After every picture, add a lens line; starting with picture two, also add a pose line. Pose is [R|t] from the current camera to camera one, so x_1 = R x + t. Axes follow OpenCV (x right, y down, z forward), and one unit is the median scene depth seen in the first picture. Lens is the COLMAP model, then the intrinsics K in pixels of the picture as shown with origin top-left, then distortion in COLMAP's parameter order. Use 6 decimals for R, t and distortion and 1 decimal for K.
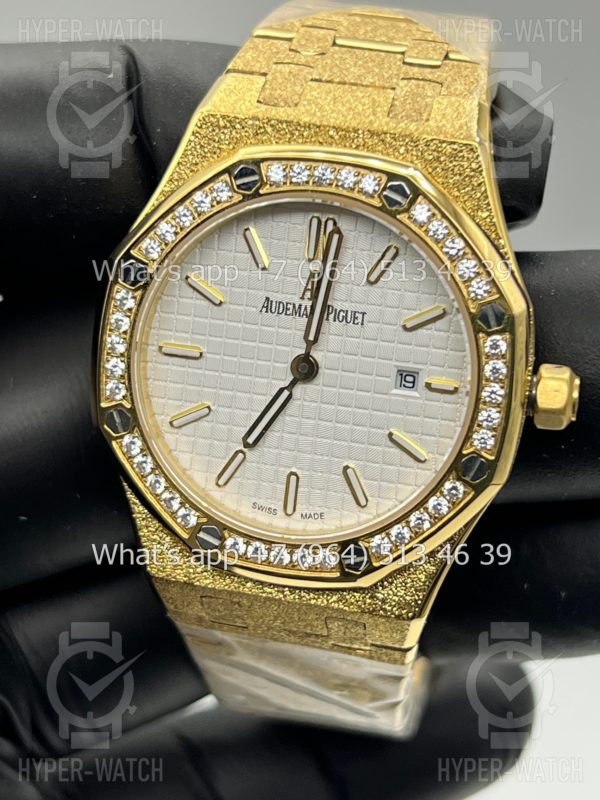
lens RADIAL K [[1872.5, 0, 298.6], [0, 1872.5, 396.5], [0, 0, 1]] dist [0.177125, 0.000000]
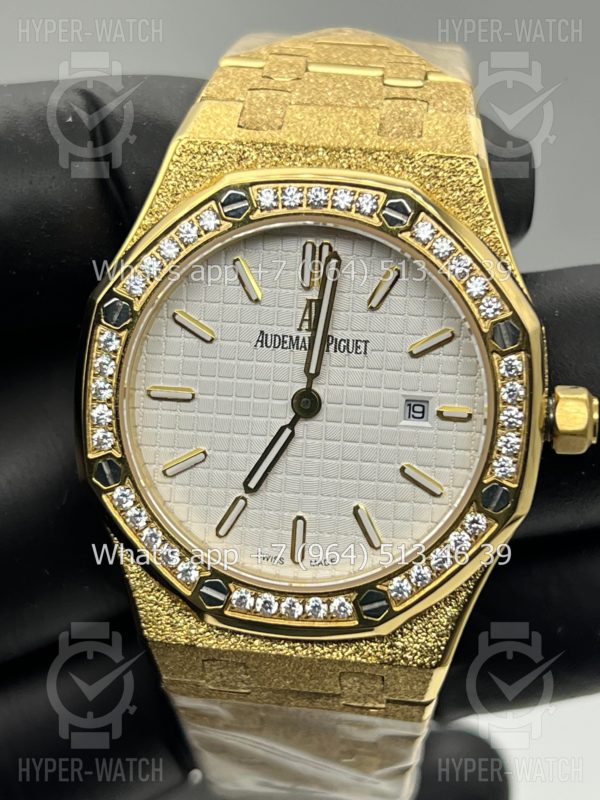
lens RADIAL K [[1872.5, 0, 294.8], [0, 1872.5, 395.4], [0, 0, 1]] dist [0.177125, 0.000000]
pose [[0.995112, -0.053538, 0.082987, -0.079804], [0.059151, 0.996017, -0.066723, 0.042738], [-0.079084, 0.071306, 0.994314, 0.069006]]
